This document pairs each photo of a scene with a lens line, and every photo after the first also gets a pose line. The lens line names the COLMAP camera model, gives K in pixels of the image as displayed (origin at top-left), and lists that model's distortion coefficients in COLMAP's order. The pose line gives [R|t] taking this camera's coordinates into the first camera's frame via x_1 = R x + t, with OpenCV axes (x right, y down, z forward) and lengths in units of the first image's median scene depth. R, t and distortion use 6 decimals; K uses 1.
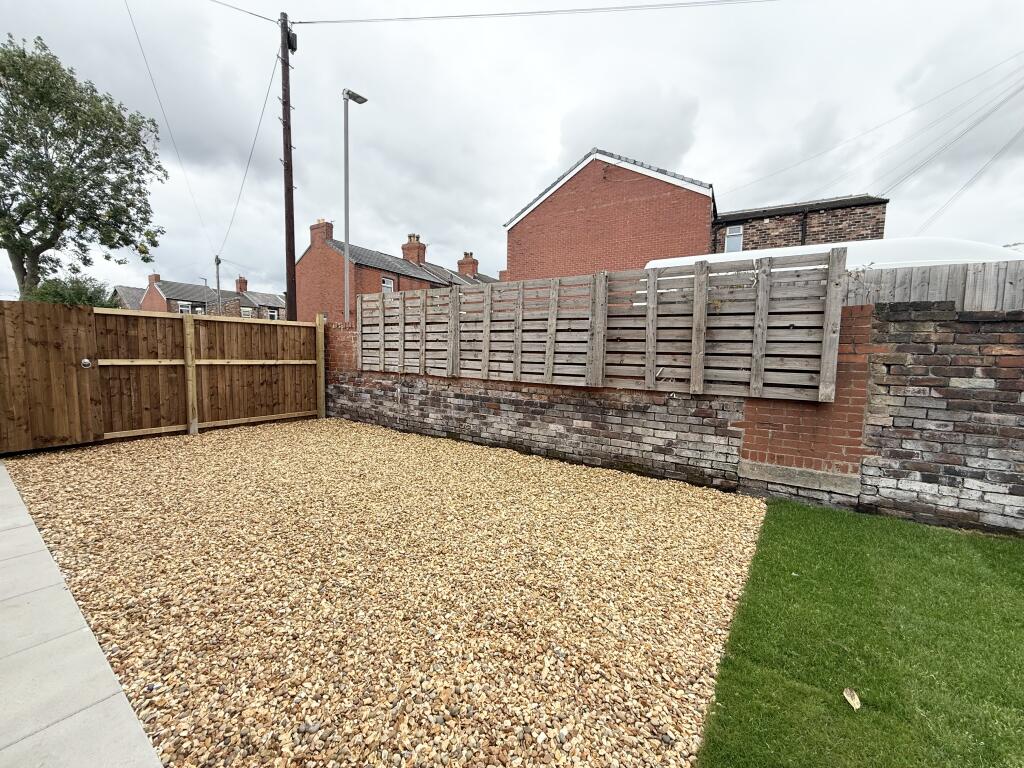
lens RADIAL K [[412.1, 0, 512.0], [0, 412.1, 384.0], [0, 0, 1]] dist [0.001813, 0.000319]
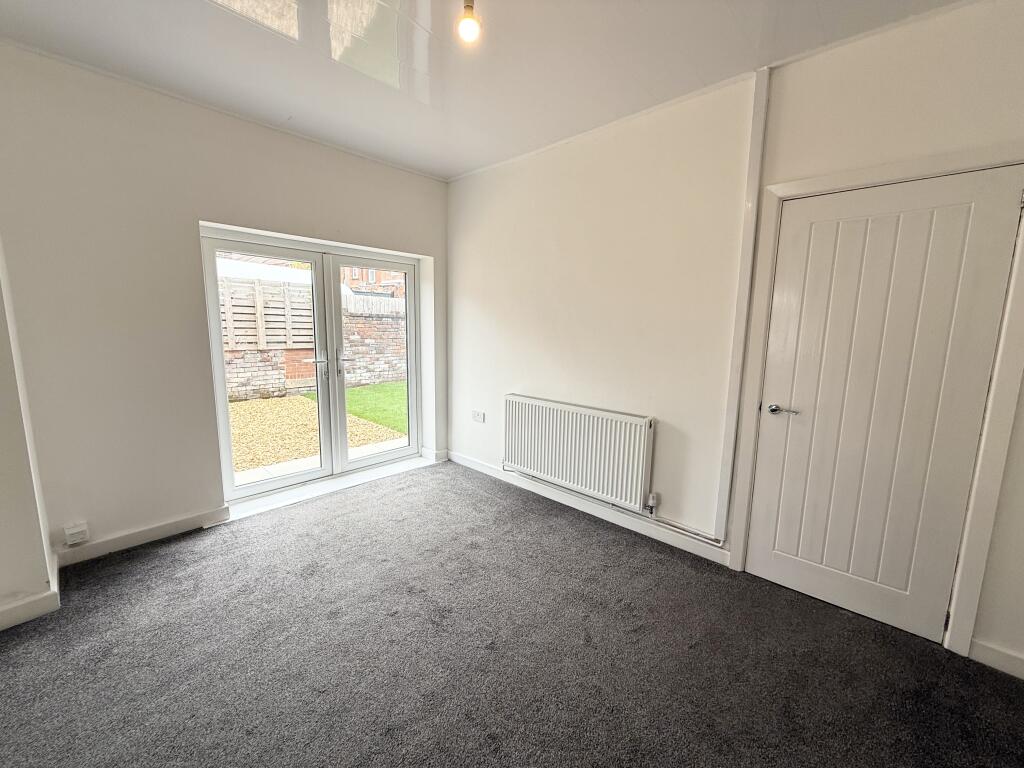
lens RADIAL K [[412.1, 0, 512.0], [0, 412.1, 384.0], [0, 0, 1]] dist [0.001813, 0.000319]
pose [[0.121550, -0.155044, 0.980401, -0.907192], [0.059192, 0.987099, 0.148765, -0.023622], [-0.990819, 0.039950, 0.129159, -0.256709]]
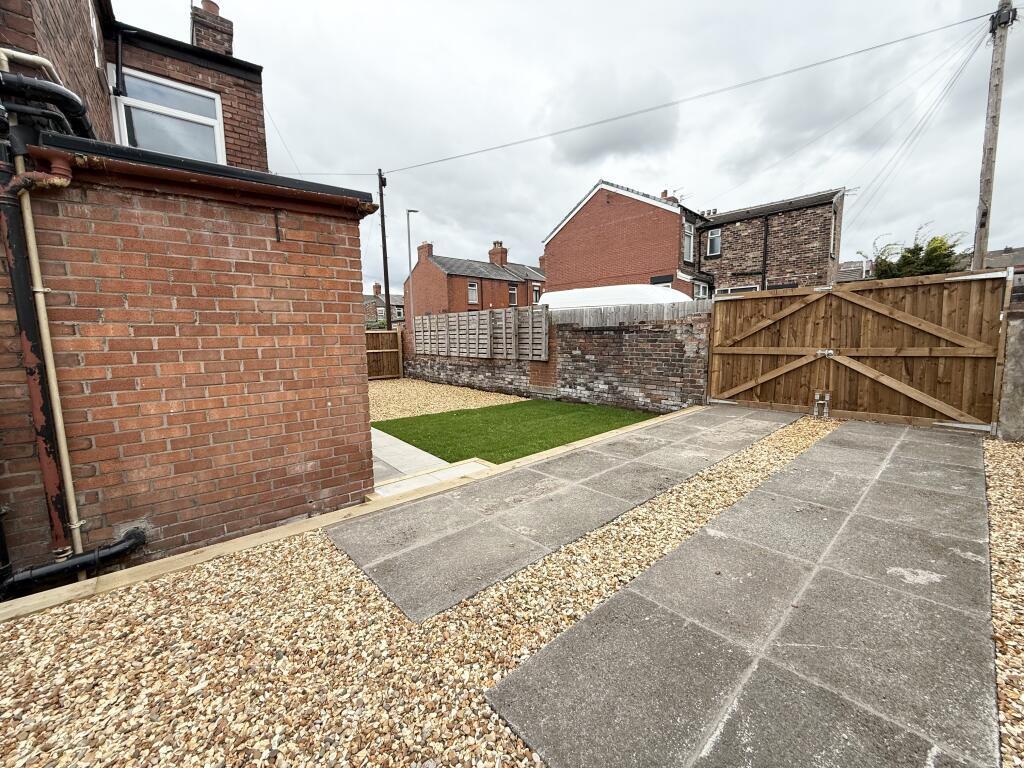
lens RADIAL K [[412.1, 0, 512.0], [0, 412.1, 384.0], [0, 0, 1]] dist [0.001813, 0.000319]
pose [[0.961172, -0.005524, -0.275895, 0.792248], [0.017423, 0.999020, 0.040696, 0.050570], [0.275400, -0.043923, 0.960326, -1.008630]]
